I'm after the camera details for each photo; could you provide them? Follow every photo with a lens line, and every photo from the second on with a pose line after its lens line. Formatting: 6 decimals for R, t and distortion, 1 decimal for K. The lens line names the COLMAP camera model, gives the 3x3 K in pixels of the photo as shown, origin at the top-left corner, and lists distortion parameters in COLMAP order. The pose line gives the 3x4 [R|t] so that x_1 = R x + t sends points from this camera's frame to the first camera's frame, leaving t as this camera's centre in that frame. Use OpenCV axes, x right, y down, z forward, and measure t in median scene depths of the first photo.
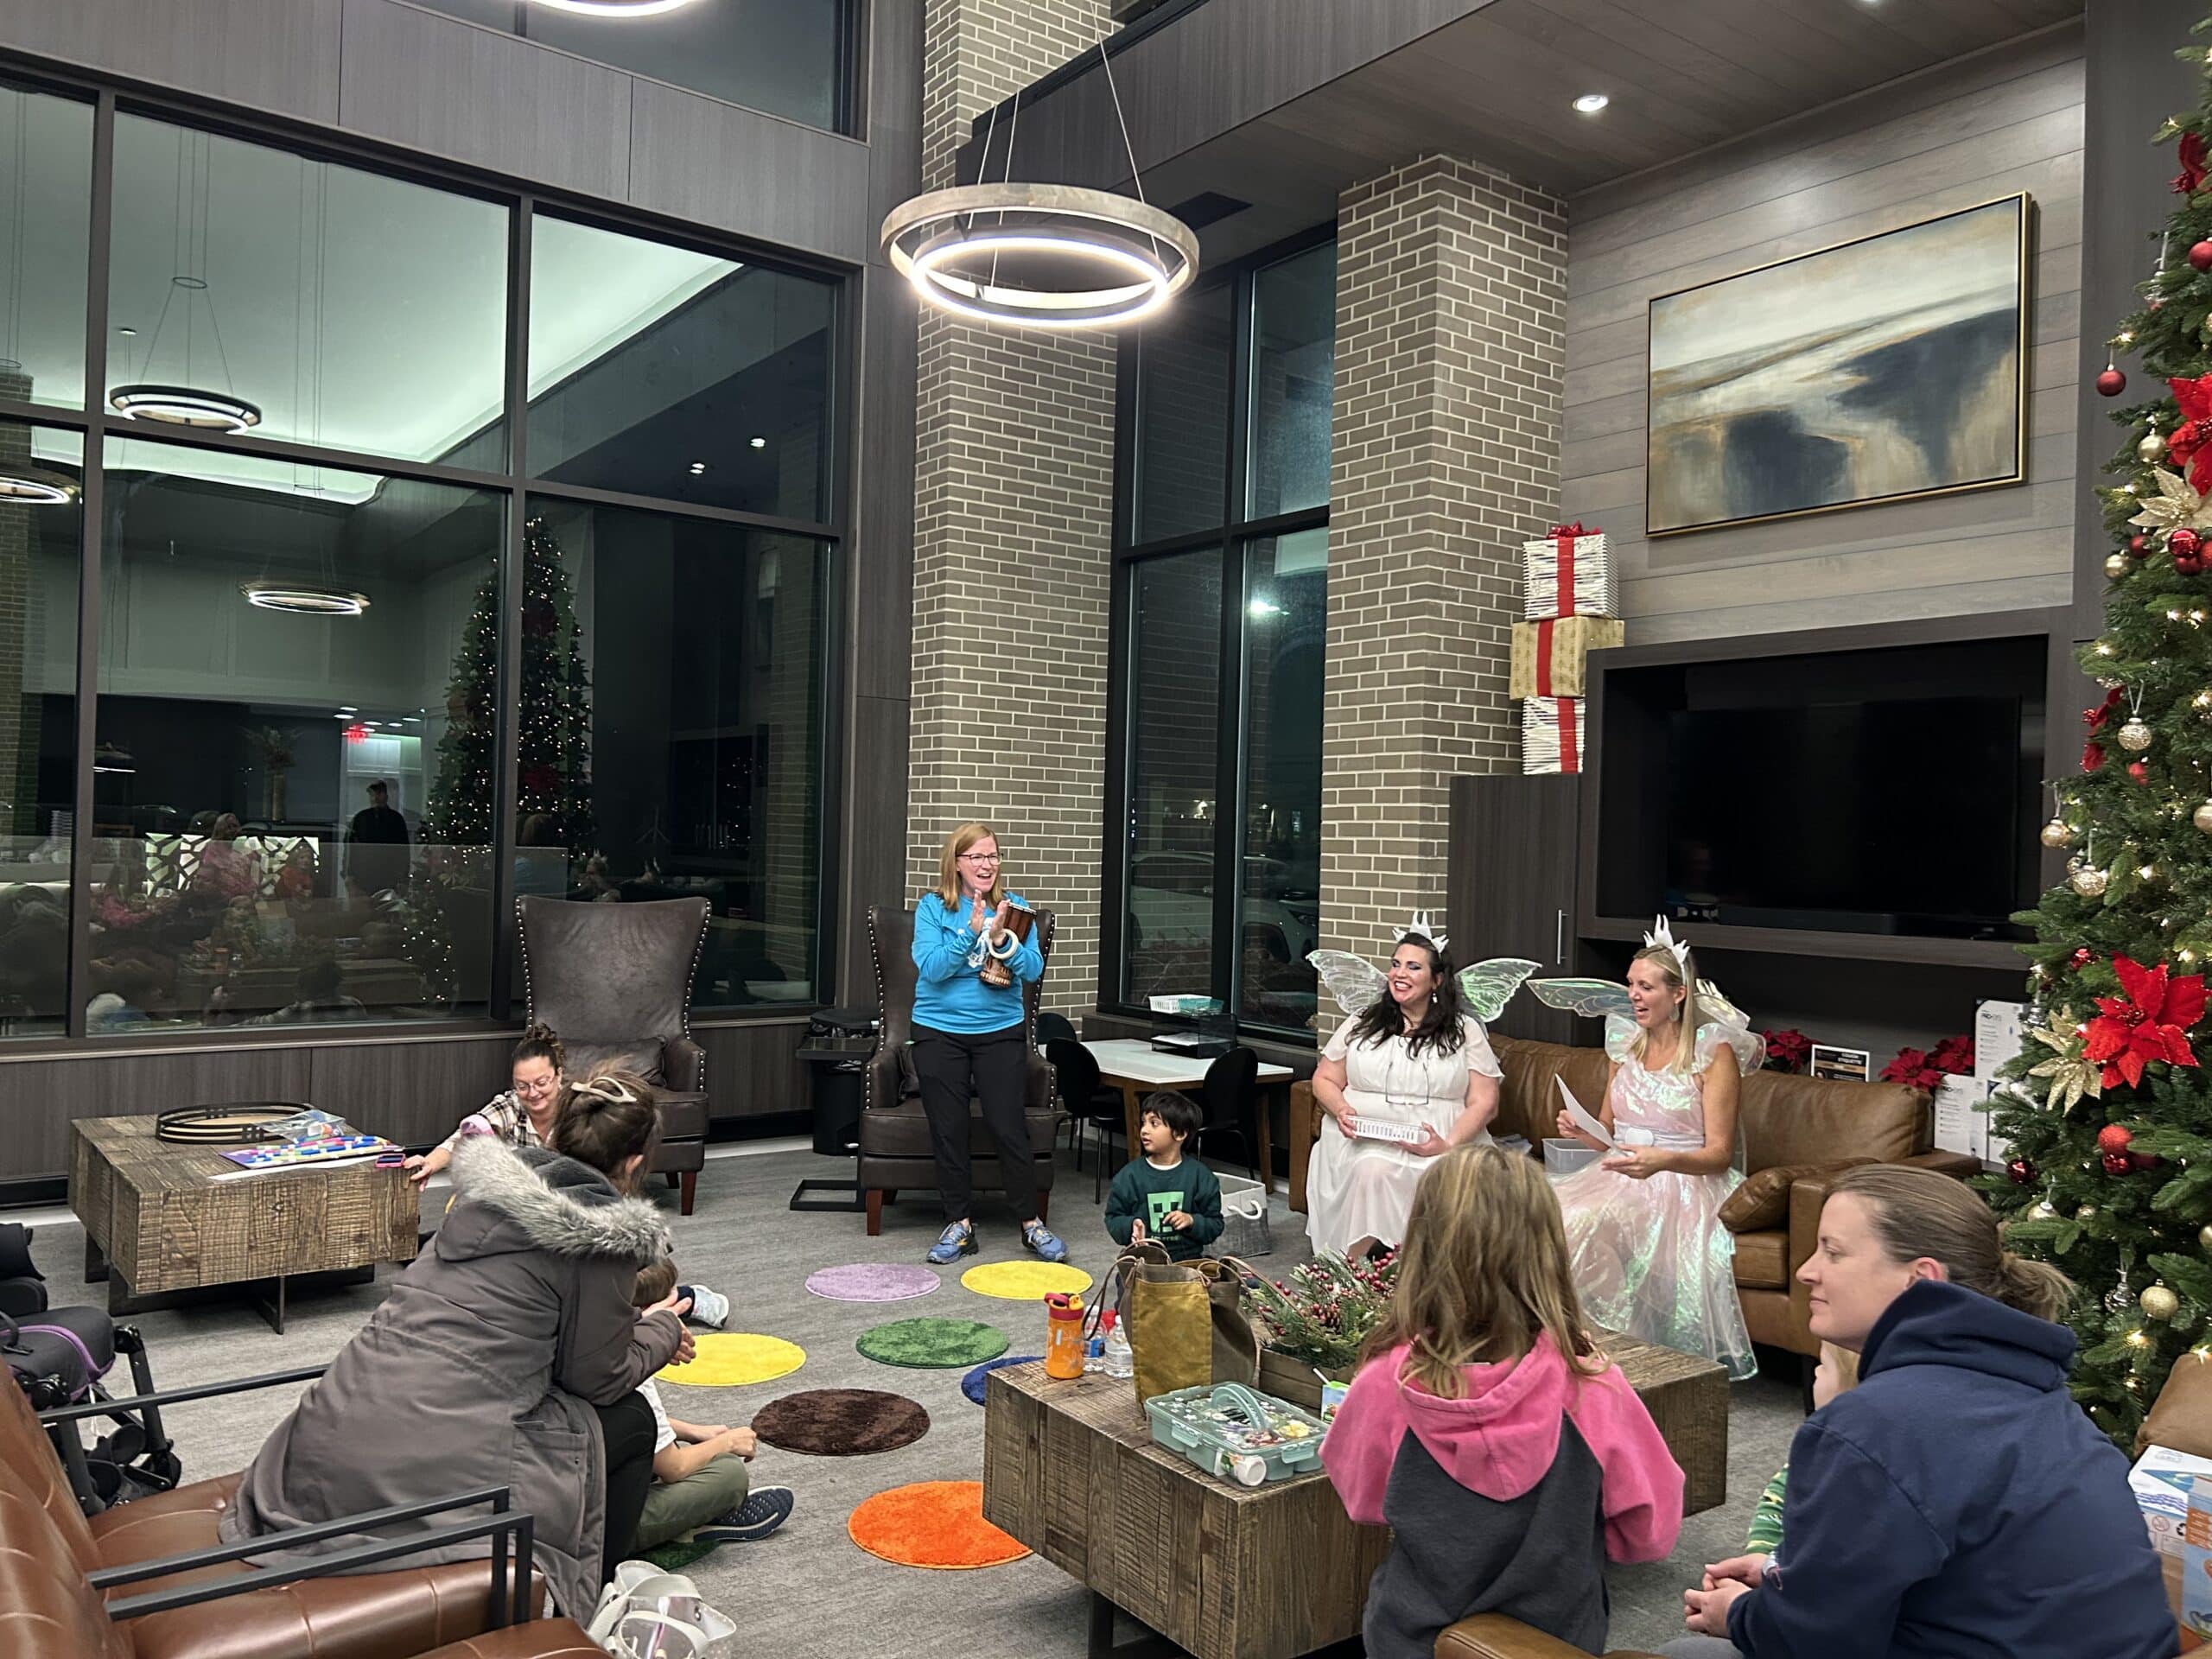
lens RADIAL K [[1658.8, 0, 1089.2], [0, 1658.8, 826.4], [0, 0, 1]] dist [0.059664, -0.075815]
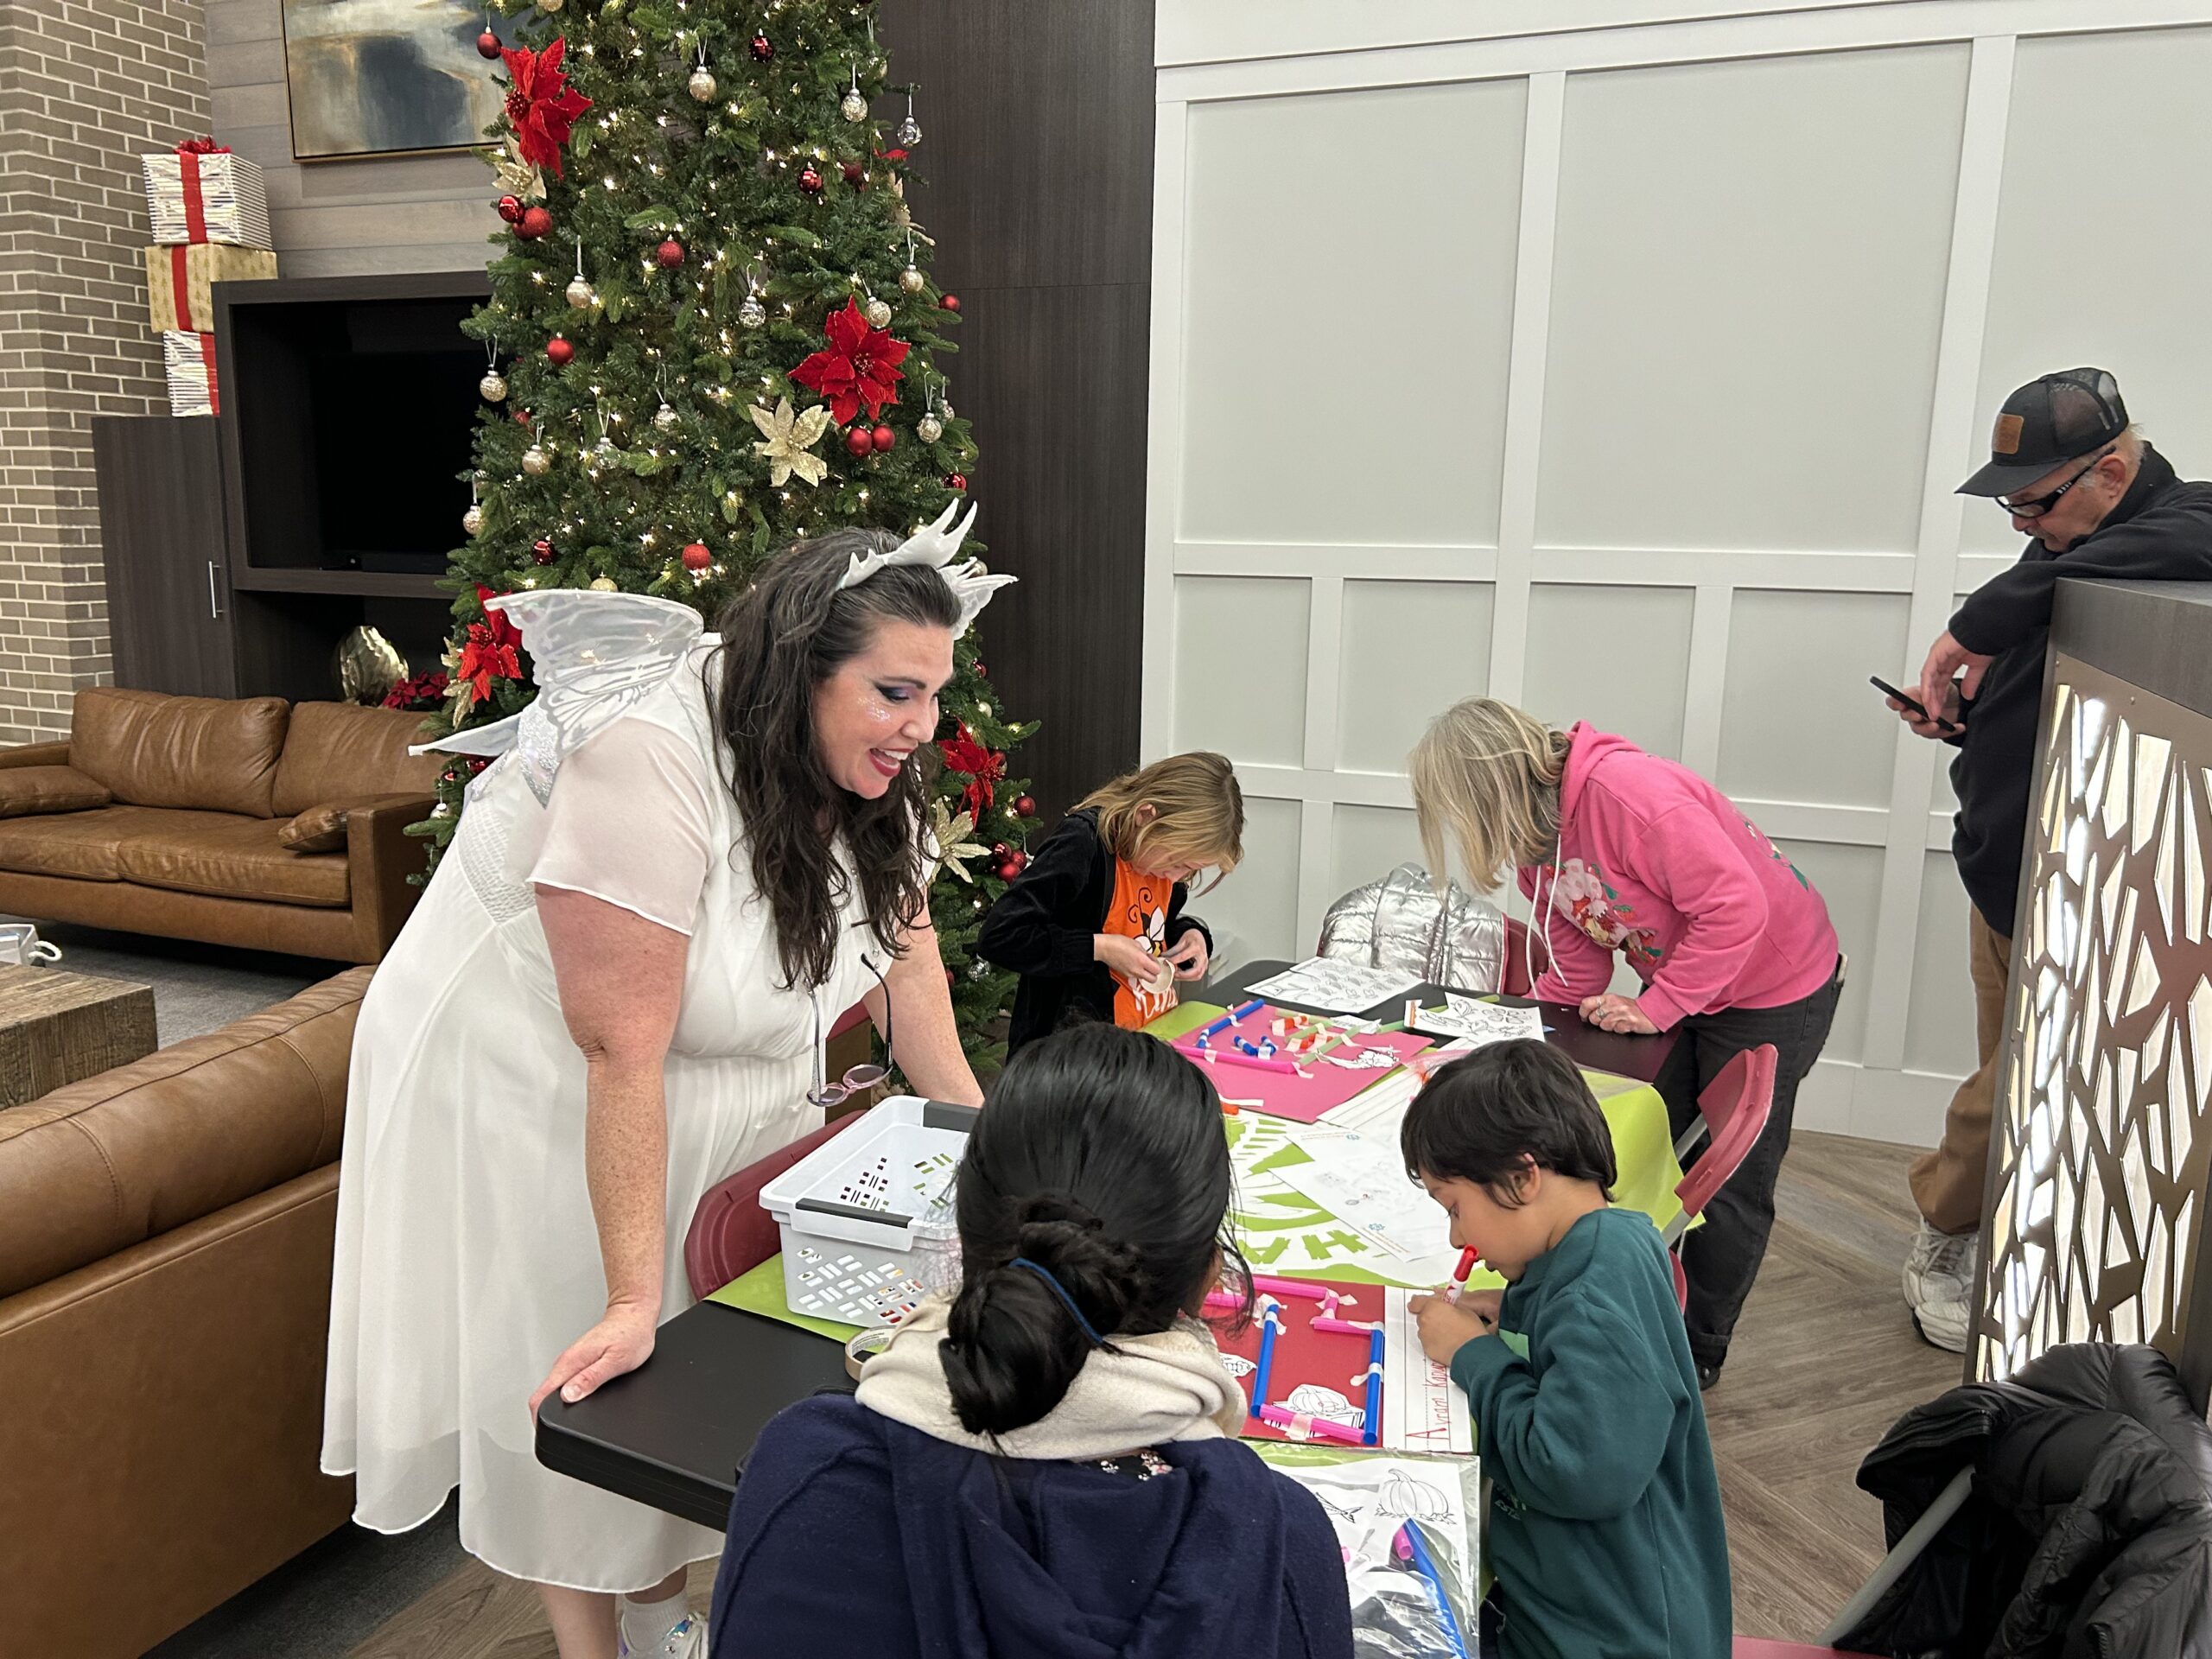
lens RADIAL K [[1658.8, 0, 1087.7], [0, 1658.8, 826.1], [0, 0, 1]] dist [0.059664, -0.075815]
pose [[0.847125, -0.108181, 0.520266, 0.180817], [0.000403, 0.979189, 0.202951, 0.003355], [-0.531394, -0.171716, 0.829539, -0.098502]]
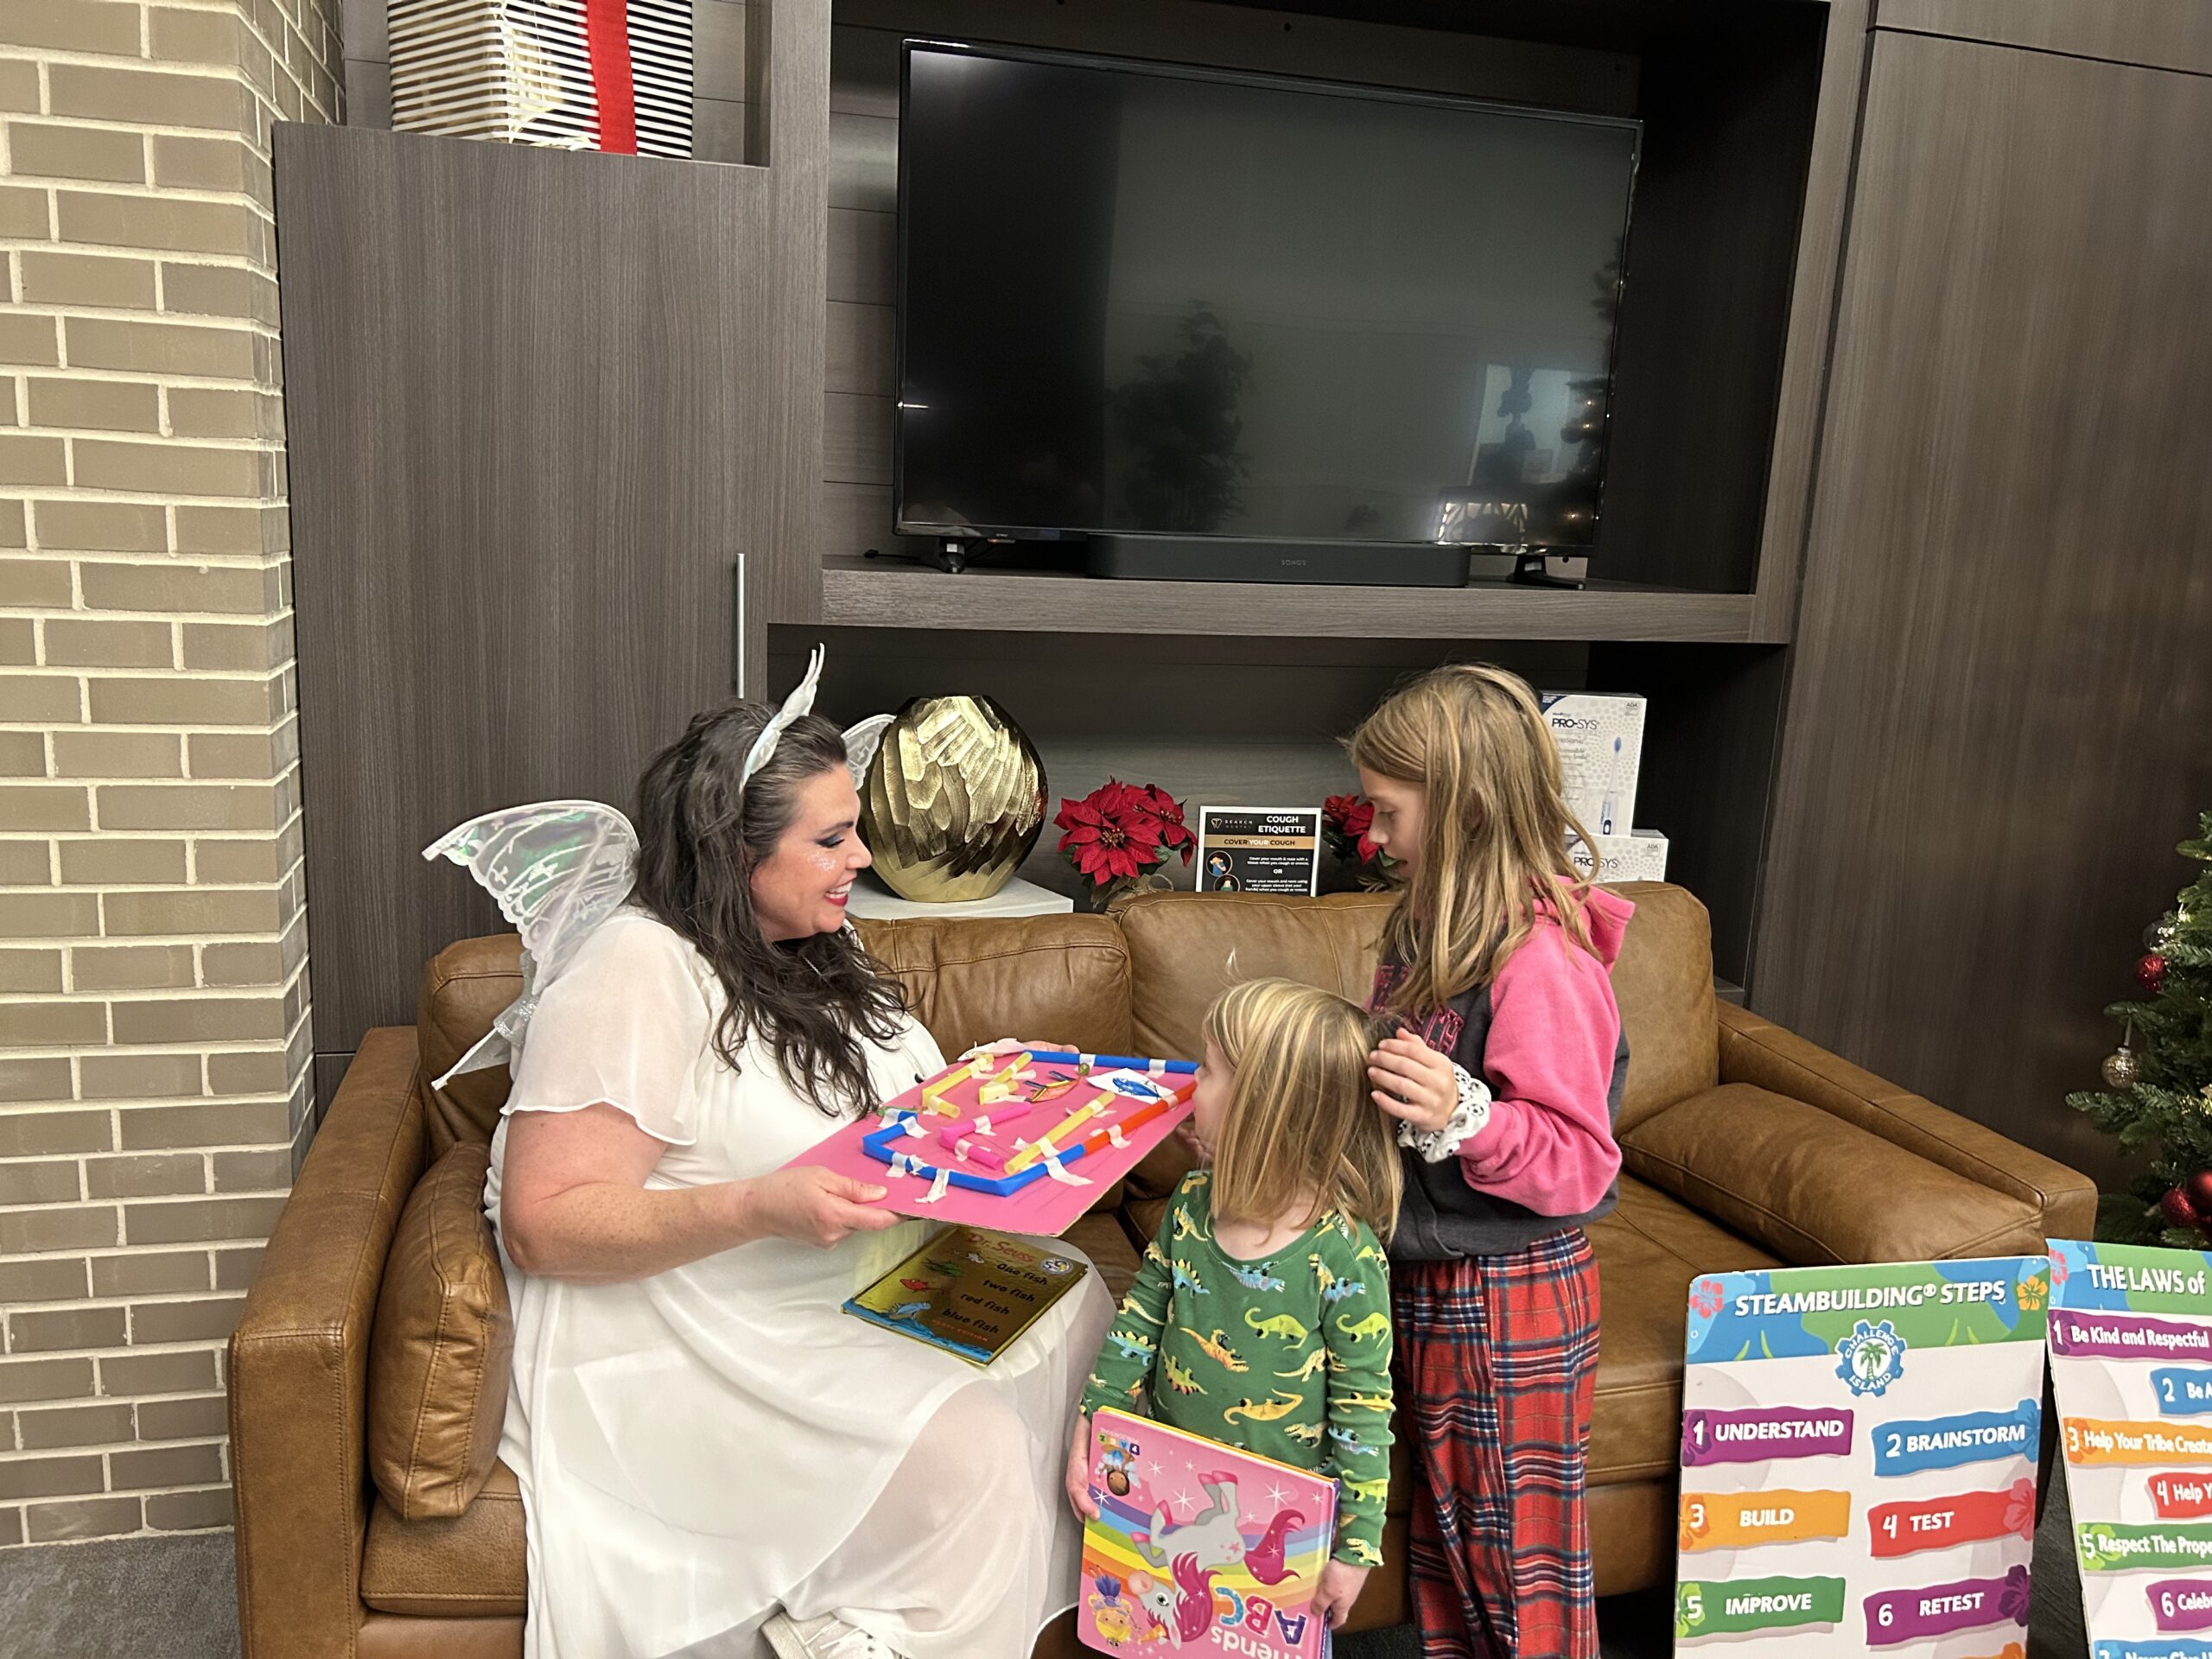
lens RADIAL K [[1658.8, 0, 1092.4], [0, 1658.8, 827.9], [0, 0, 1]] dist [0.059664, -0.075815]
pose [[0.371960, -0.188856, 0.908834, -0.034109], [-0.039315, 0.975001, 0.218696, 0.024191], [-0.927416, -0.117077, 0.355236, 0.745434]]
